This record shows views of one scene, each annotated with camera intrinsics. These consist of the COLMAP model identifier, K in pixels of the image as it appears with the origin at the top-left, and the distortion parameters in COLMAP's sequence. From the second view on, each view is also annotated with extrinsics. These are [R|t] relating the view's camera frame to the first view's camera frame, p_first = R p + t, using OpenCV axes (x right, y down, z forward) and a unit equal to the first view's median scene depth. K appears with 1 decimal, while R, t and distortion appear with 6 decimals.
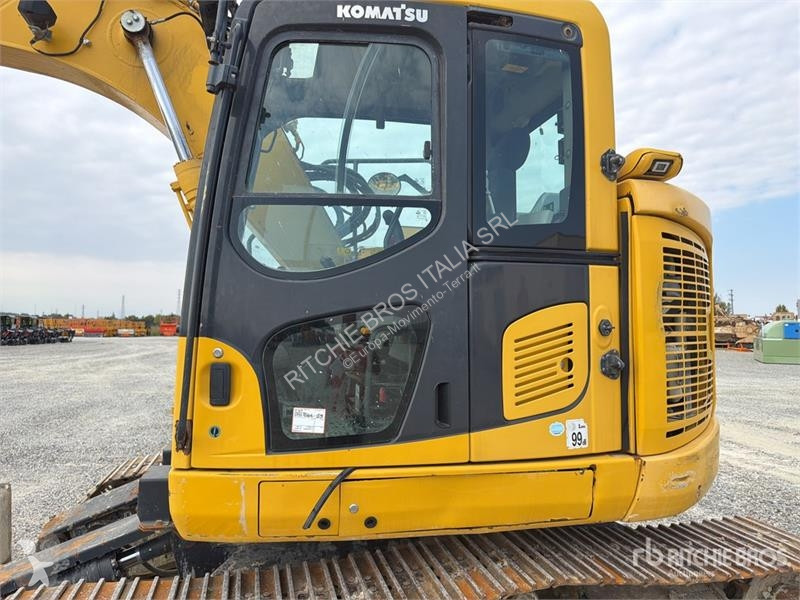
lens RADIAL K [[568.0, 0, 401.5], [0, 568.0, 296.8], [0, 0, 1]] dist [0.046400, -0.056860]
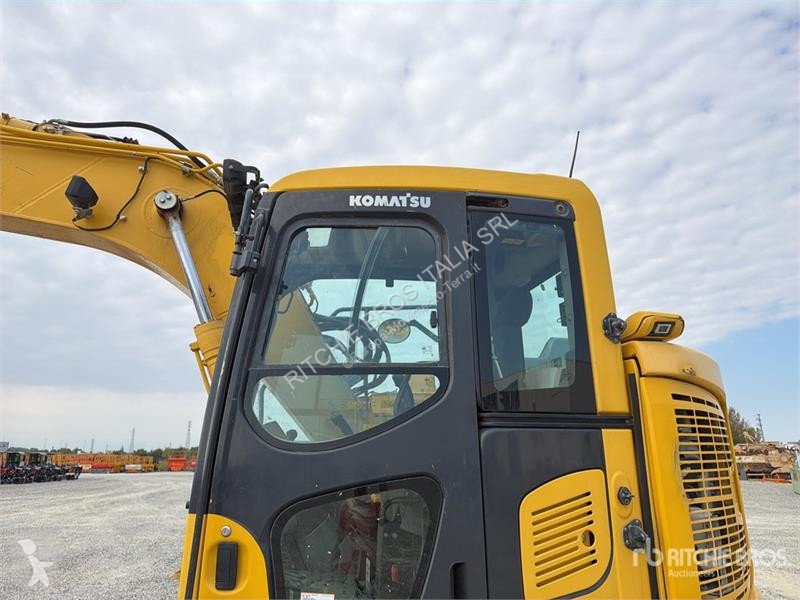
lens RADIAL K [[568.0, 0, 392.8], [0, 568.0, 296.2], [0, 0, 1]] dist [0.046400, -0.056860]
pose [[0.999215, -0.021584, -0.033225, 0.003625], [0.013738, 0.975310, -0.220413, -0.051685], [0.037162, 0.219783, 0.974841, -0.024948]]
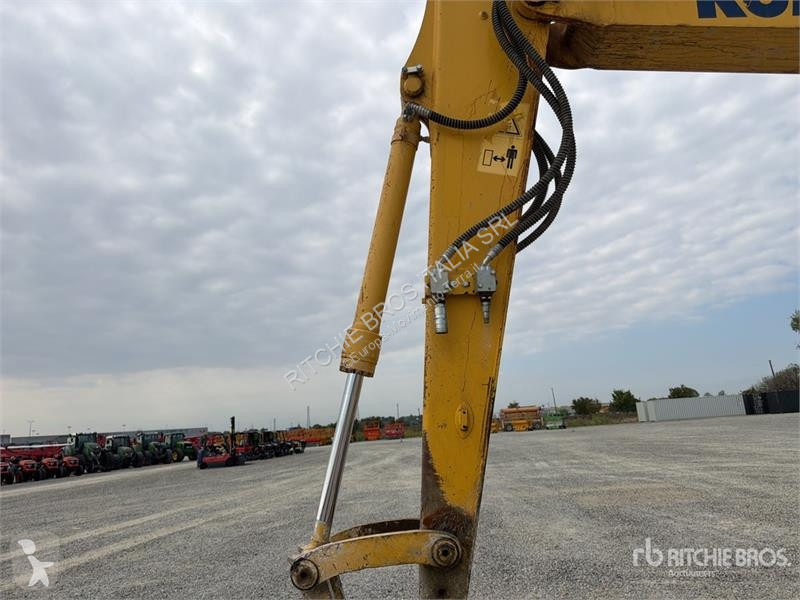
lens RADIAL K [[568.0, 0, 402.7], [0, 568.0, 292.5], [0, 0, 1]] dist [0.046400, -0.056860]
pose [[0.956138, -0.143256, -0.255494, -1.610040], [0.098271, 0.978575, -0.180925, -0.040217], [0.275939, 0.147882, 0.949731, 0.006260]]
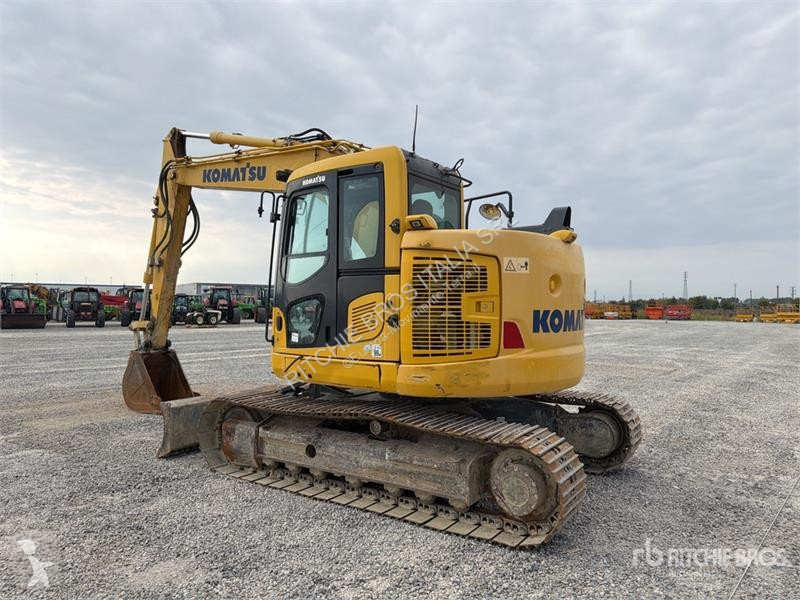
lens RADIAL K [[568.0, 0, 412.3], [0, 568.0, 307.5], [0, 0, 1]] dist [0.046400, -0.056860]
pose [[0.677991, -0.000253, -0.735070, 1.547062], [0.034927, 0.998882, 0.031872, 0.002316], [0.734240, -0.047282, 0.677242, -0.306298]]
